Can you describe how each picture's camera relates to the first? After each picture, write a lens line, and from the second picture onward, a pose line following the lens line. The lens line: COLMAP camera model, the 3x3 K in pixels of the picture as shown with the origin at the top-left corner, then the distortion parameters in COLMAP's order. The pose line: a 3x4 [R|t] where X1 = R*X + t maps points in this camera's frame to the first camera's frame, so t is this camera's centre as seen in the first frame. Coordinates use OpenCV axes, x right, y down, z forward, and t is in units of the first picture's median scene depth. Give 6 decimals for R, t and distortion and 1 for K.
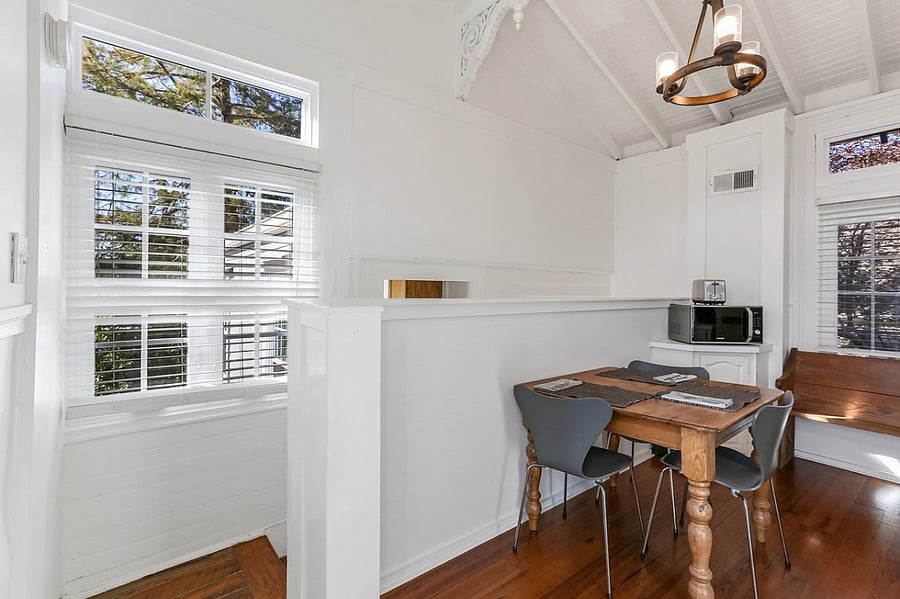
lens RADIAL K [[425.2, 0, 449.3], [0, 425.2, 290.2], [0, 0, 1]] dist [-0.036501, 0.021146]
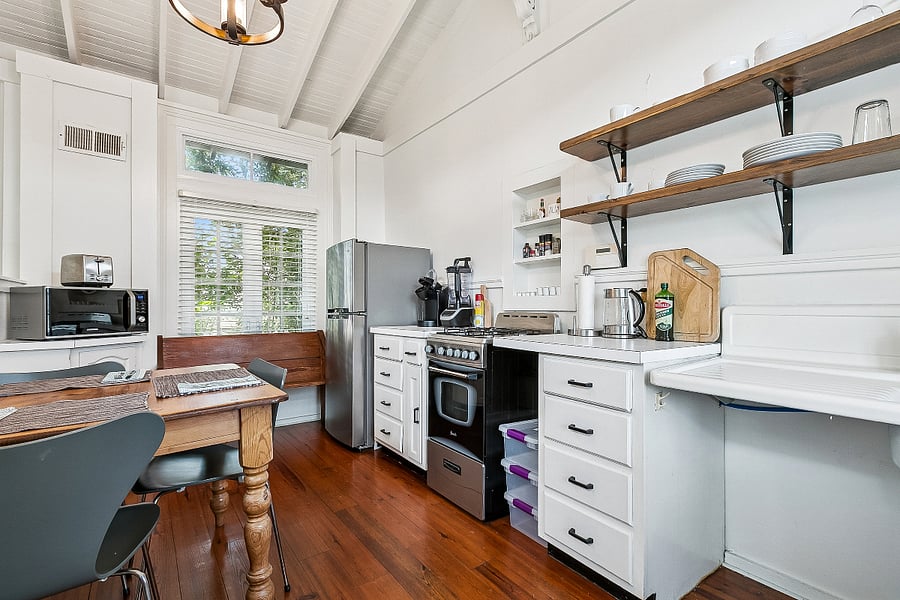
lens RADIAL K [[409.0, 0, 446.5], [0, 409.0, 303.2], [0, 0, 1]] dist [0.008370, 0.000232]
pose [[0.042162, -0.003452, 0.999105, -0.114567], [0.000460, 0.999994, 0.003436, 0.062412], [-0.999111, 0.000314, 0.042163, 0.300843]]
